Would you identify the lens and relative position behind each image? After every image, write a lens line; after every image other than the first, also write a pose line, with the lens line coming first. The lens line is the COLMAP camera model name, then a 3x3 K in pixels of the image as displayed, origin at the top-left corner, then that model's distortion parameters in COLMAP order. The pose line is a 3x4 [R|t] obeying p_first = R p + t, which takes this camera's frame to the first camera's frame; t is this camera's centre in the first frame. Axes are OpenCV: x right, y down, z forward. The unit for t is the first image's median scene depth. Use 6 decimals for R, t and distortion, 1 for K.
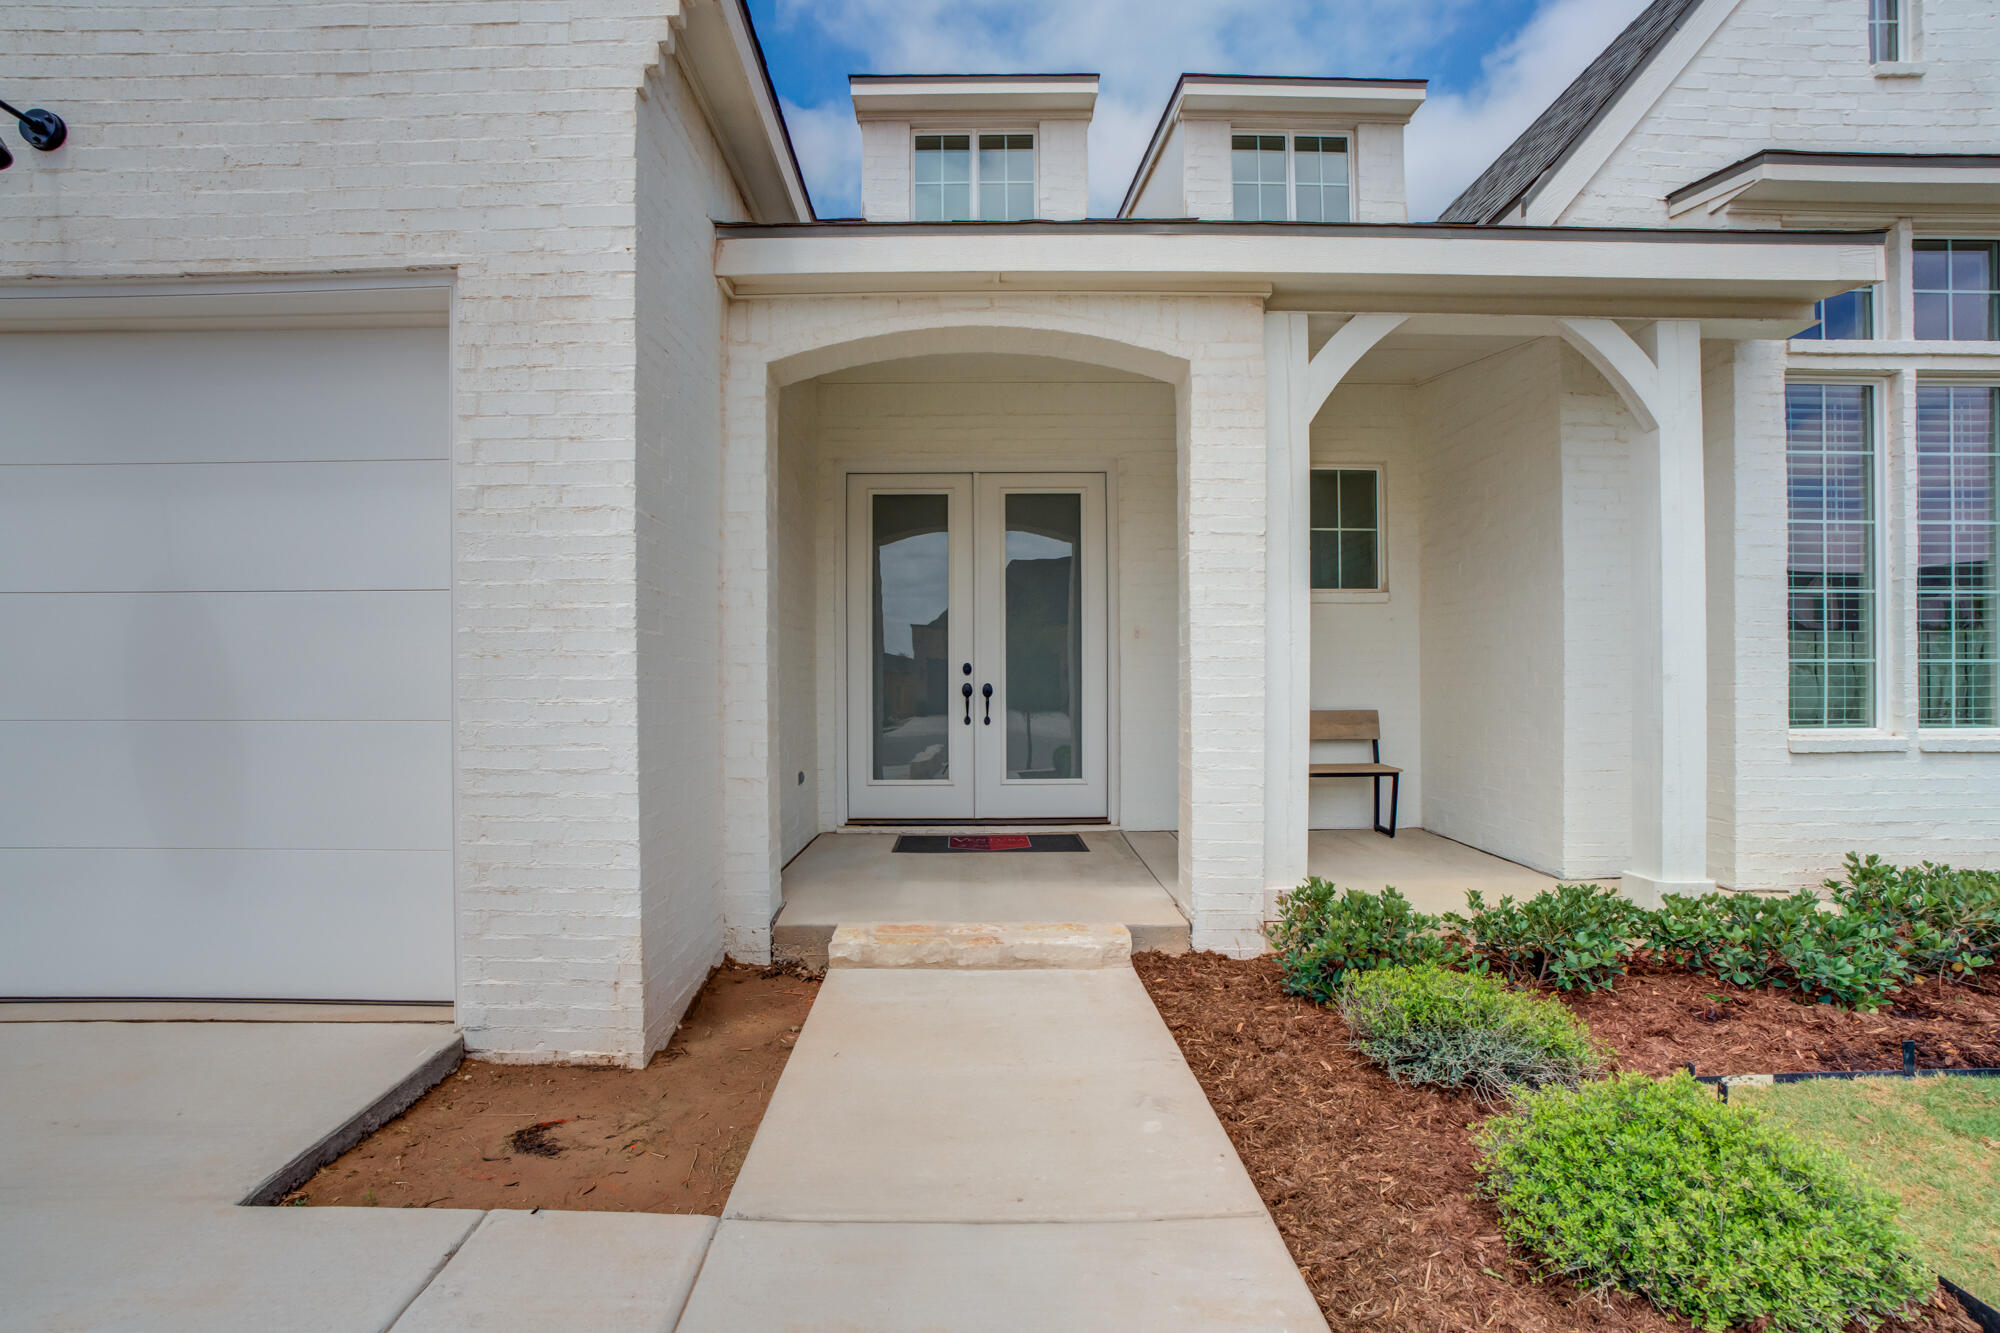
lens RADIAL K [[896.0, 0, 946.5], [0, 896.0, 677.1], [0, 0, 1]] dist [-0.029618, 0.012403]
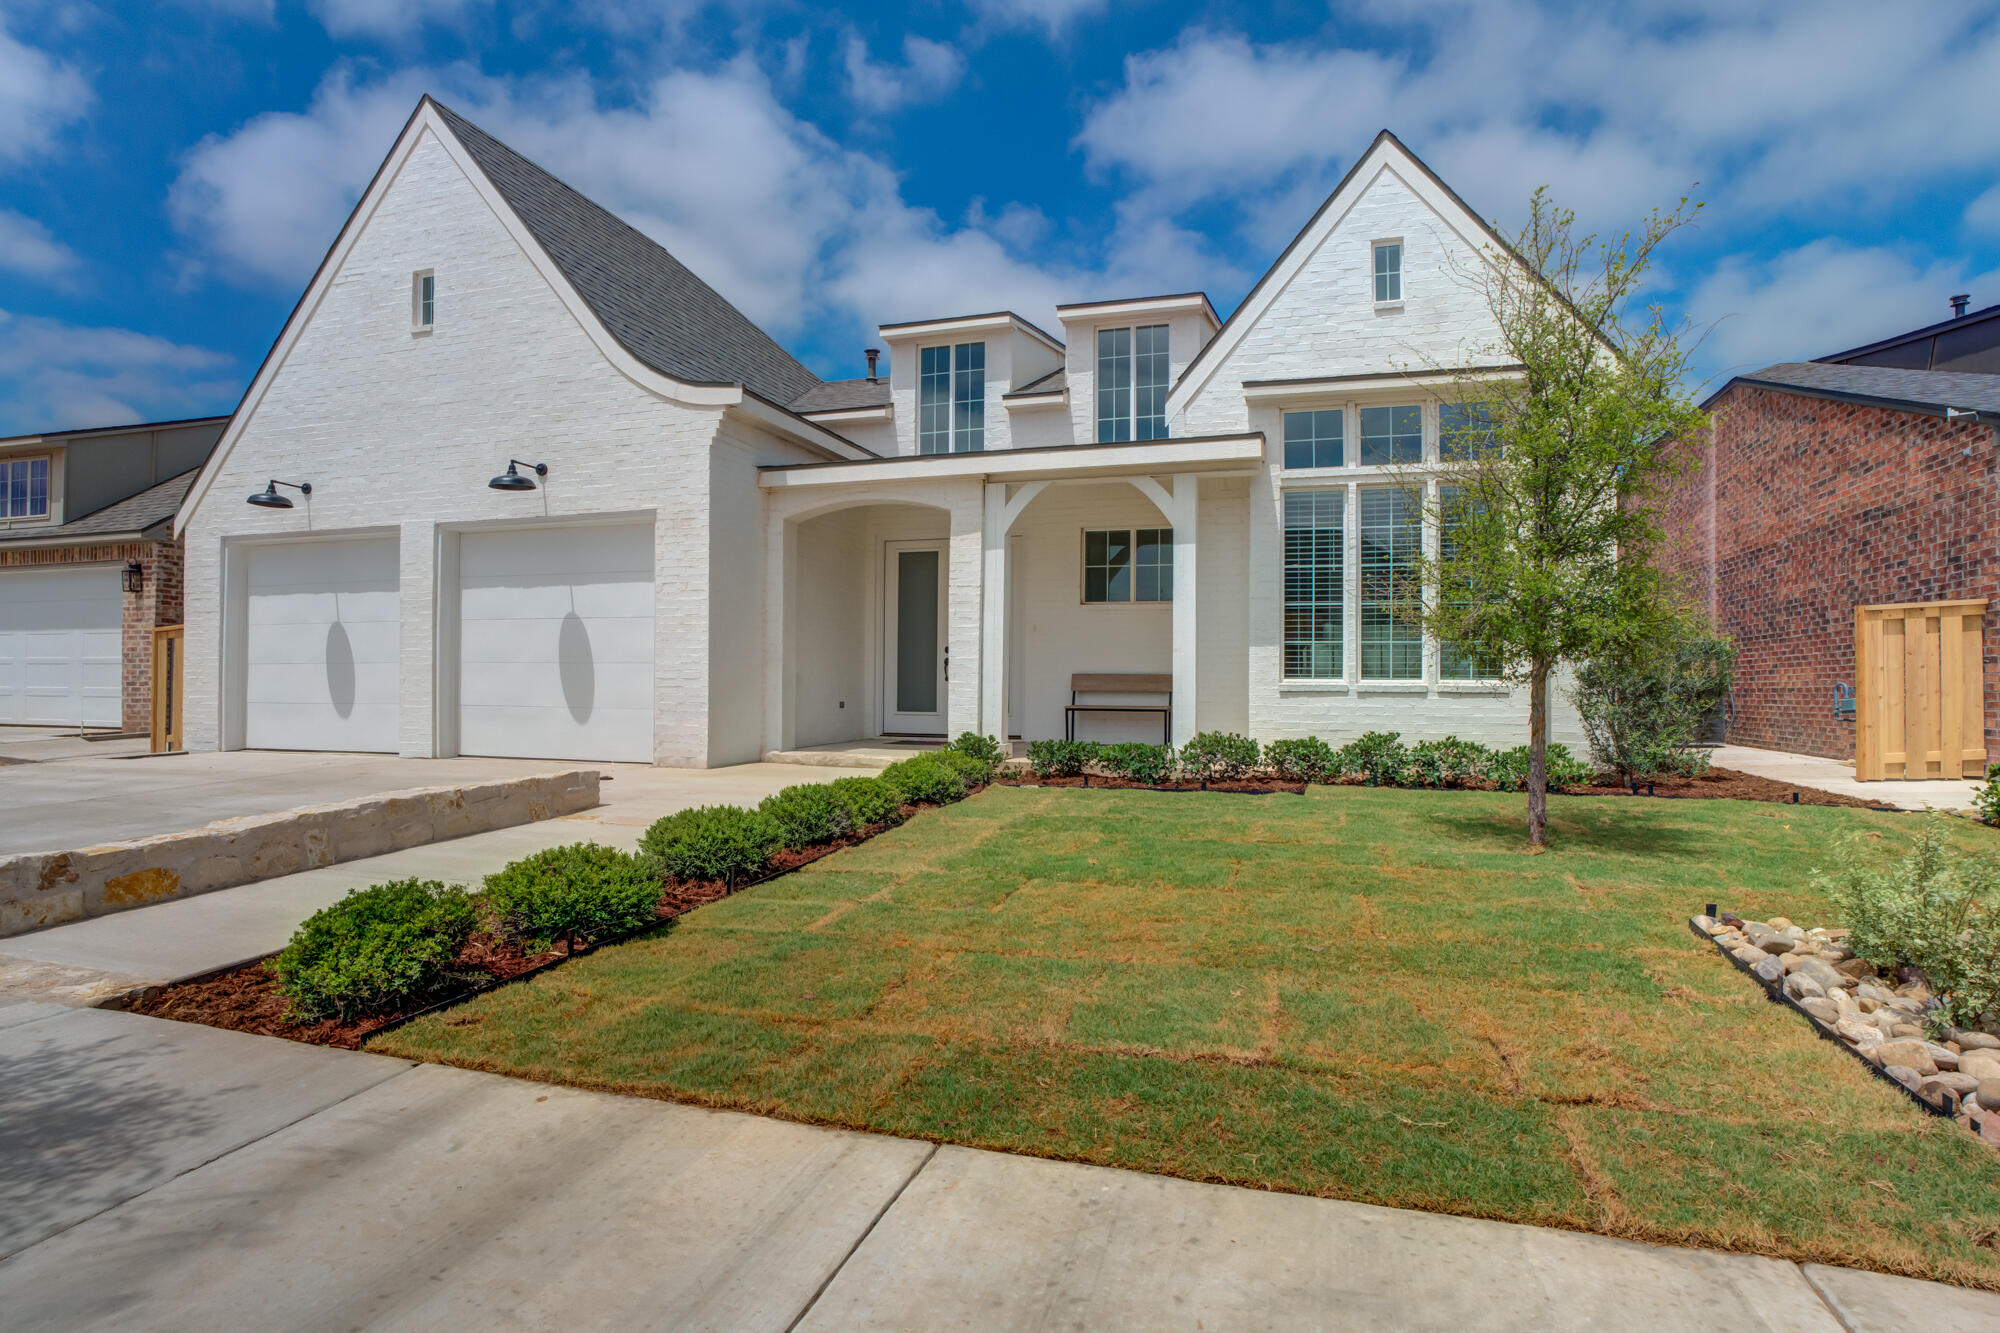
lens RADIAL K [[1010.5, 0, 1000.0], [0, 1010.5, 660.5], [0, 0, 1]] dist [0.049581, -0.000456]
pose [[0.952494, 0.003036, -0.304542, 1.179212], [-0.008016, 0.999854, -0.015103, 0.064989], [0.304451, 0.016827, 0.952379, -1.408250]]
